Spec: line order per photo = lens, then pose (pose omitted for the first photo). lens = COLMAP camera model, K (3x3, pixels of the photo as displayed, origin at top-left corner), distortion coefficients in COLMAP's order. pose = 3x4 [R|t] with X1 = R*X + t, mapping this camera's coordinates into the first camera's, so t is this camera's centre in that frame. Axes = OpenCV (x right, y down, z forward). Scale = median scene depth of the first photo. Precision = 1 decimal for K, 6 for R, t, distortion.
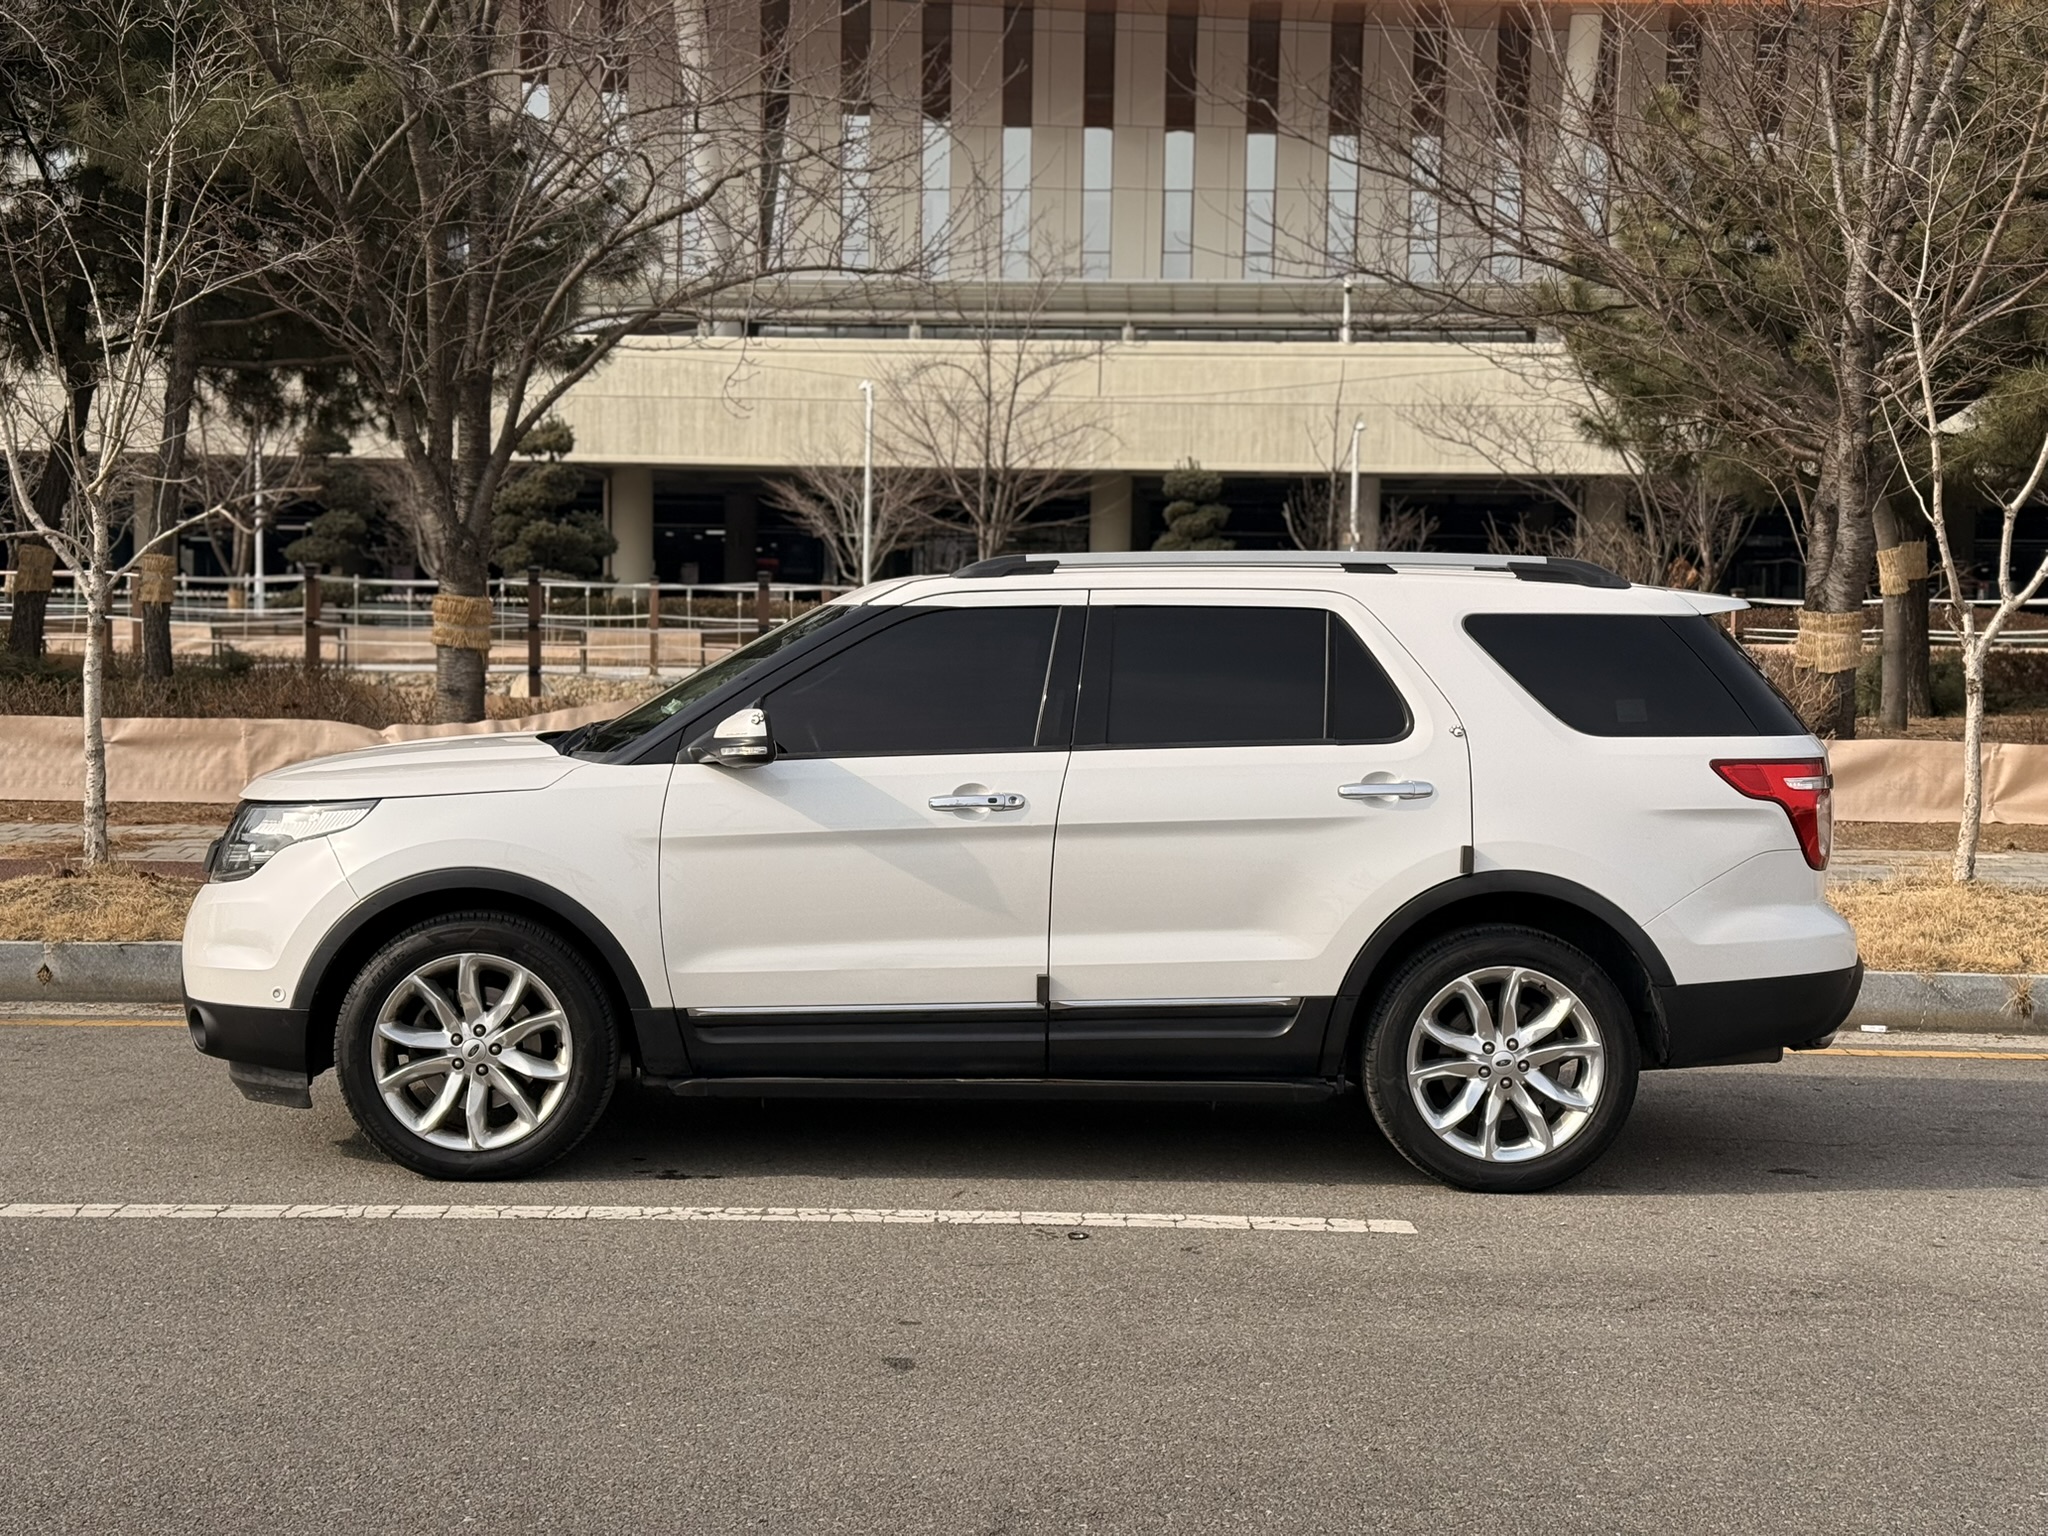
lens RADIAL K [[2800.5, 0, 1024.0], [0, 2800.5, 768.0], [0, 0, 1]] dist [0.191190, -0.291858]
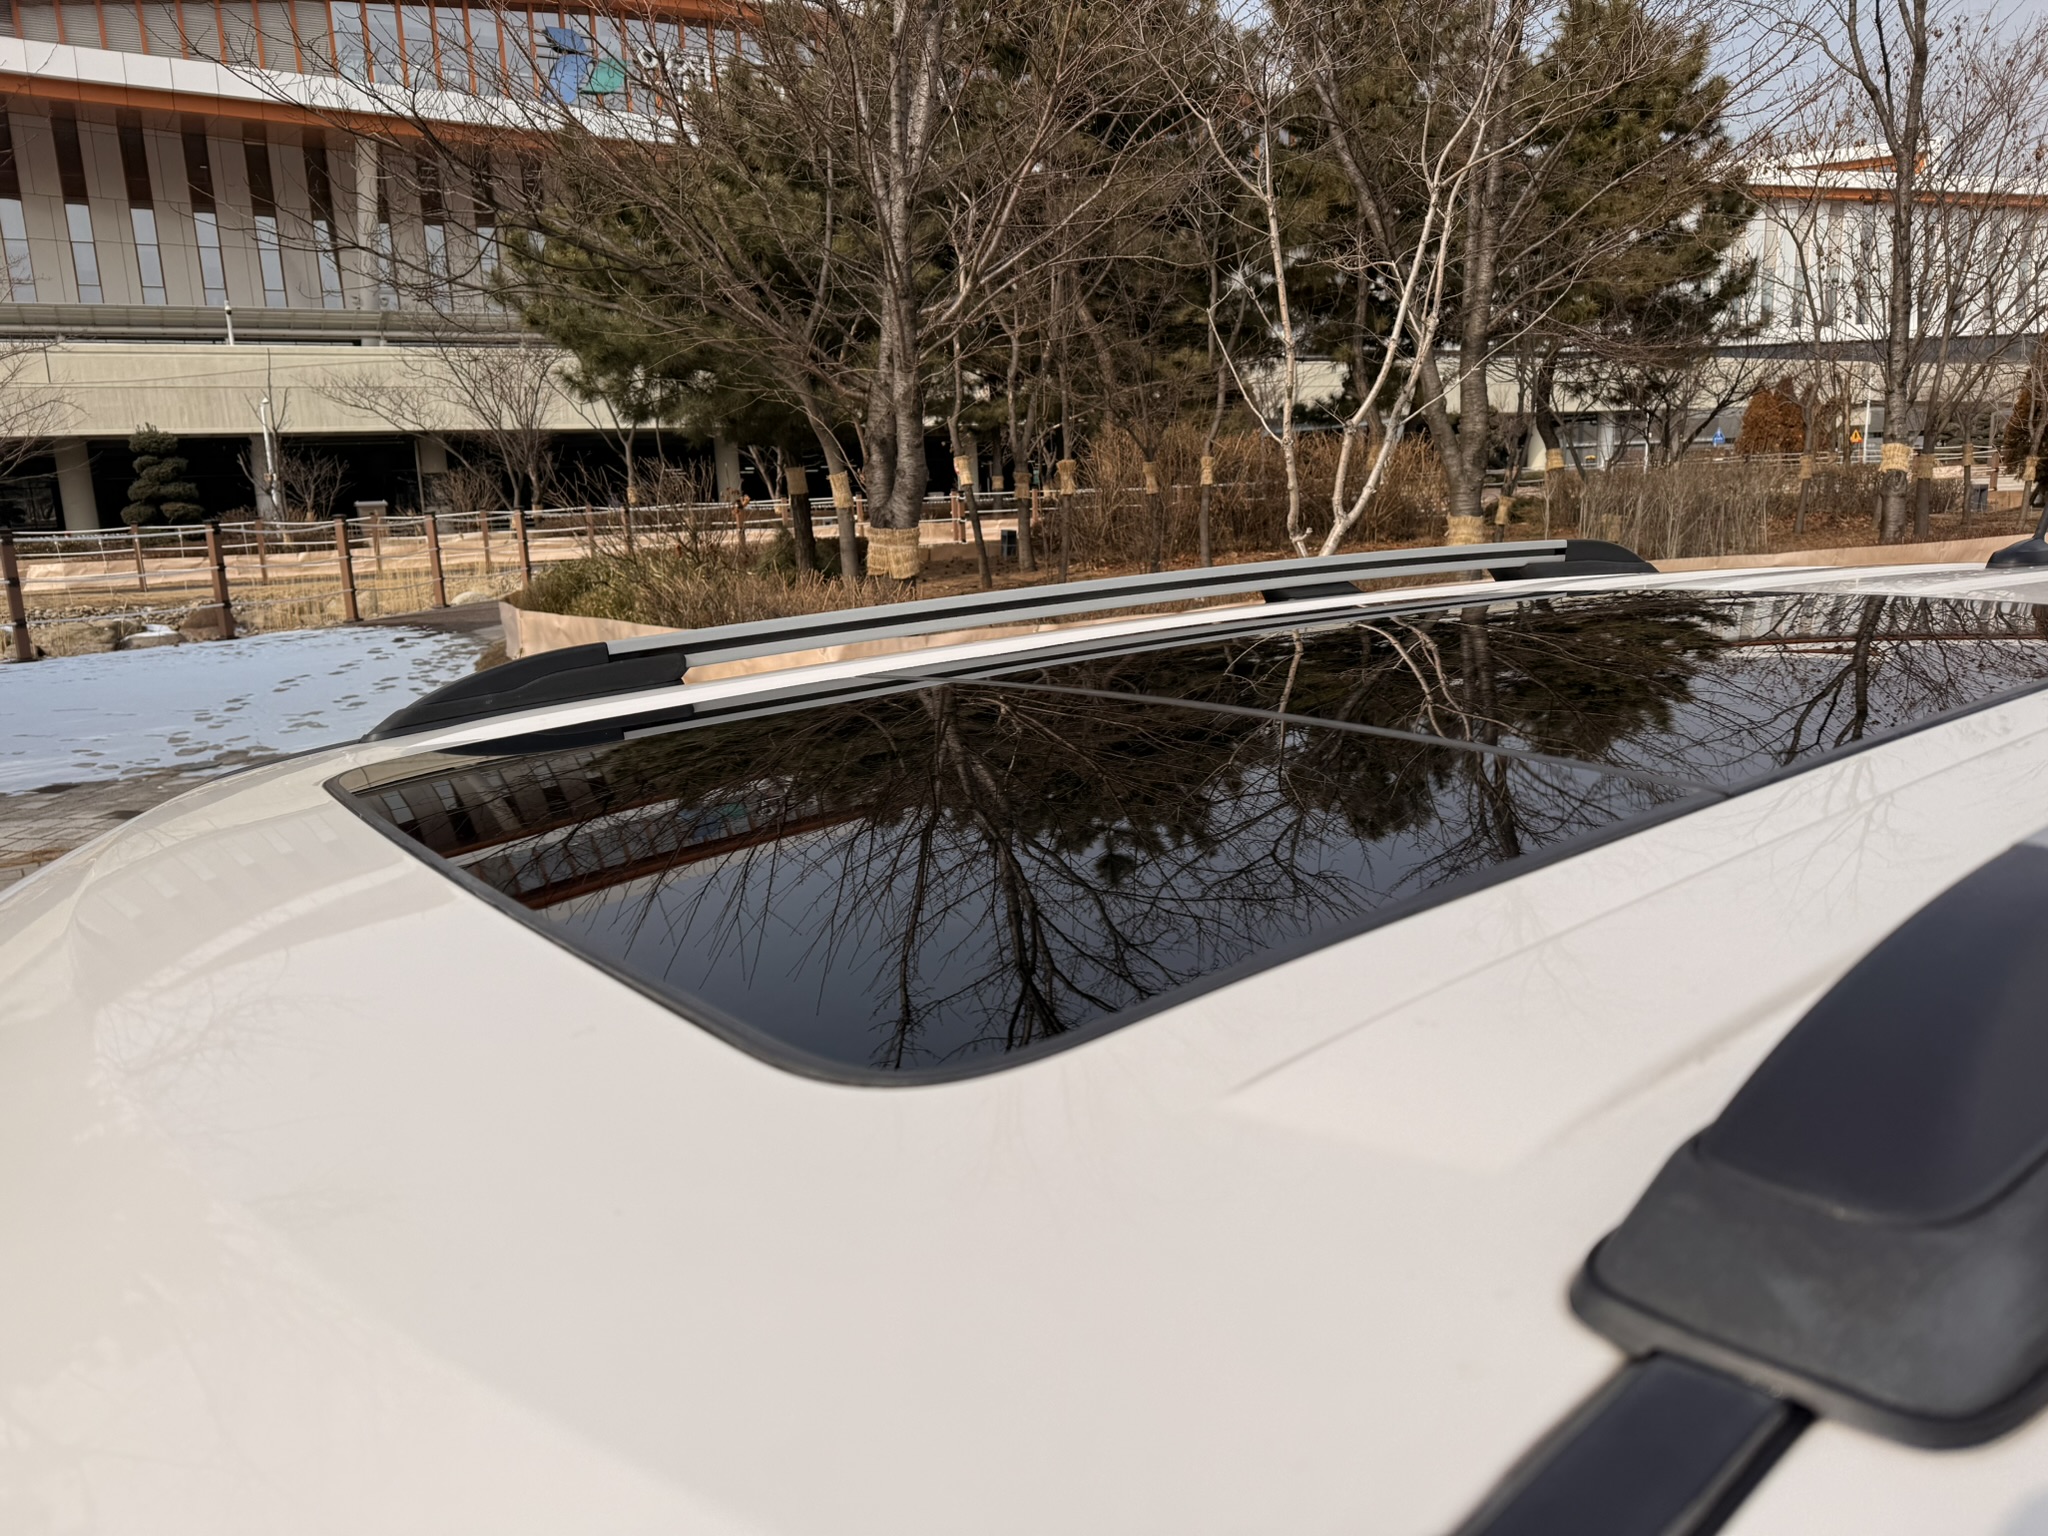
lens RADIAL K [[1458.4, 0, 1024.0], [0, 1458.4, 768.0], [0, 0, 1]] dist [0.074555, -0.085879]
pose [[0.822980, -0.152061, 0.547340, -0.010613], [0.085295, 0.985662, 0.145584, -0.014855], [-0.561630, -0.073128, 0.824151, 0.165189]]
